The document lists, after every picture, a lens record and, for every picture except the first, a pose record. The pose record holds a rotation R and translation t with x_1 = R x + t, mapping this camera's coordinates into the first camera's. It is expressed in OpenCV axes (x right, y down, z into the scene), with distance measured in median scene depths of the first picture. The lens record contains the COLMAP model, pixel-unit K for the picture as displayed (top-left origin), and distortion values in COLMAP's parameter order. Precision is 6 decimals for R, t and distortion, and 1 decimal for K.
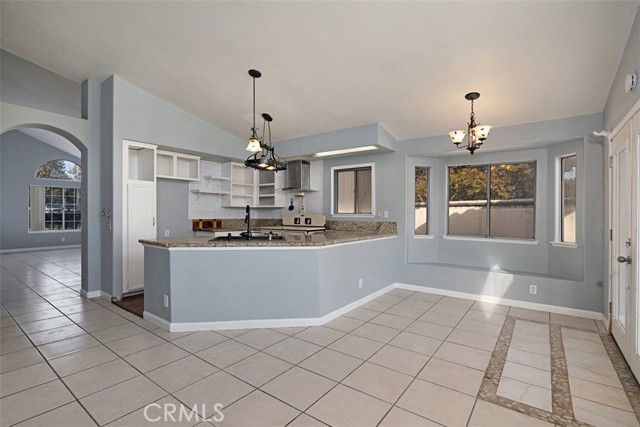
lens RADIAL K [[308.5, 0, 317.1], [0, 308.5, 215.2], [0, 0, 1]] dist [-0.003480, 0.000057]
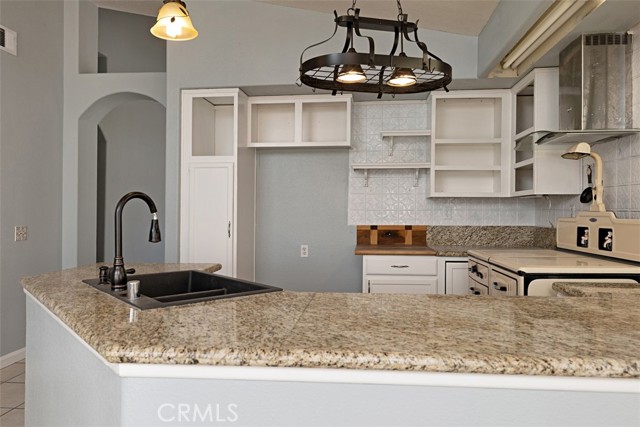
lens RADIAL K [[482.8, 0, 318.8], [0, 482.8, 212.7], [0, 0, 1]] dist [0.010017, 0.002001]
pose [[0.518209, -0.003383, -0.855247, 0.218361], [-0.001144, 0.999989, -0.004649, -0.003304], [0.855253, 0.003387, 0.518199, 0.531544]]
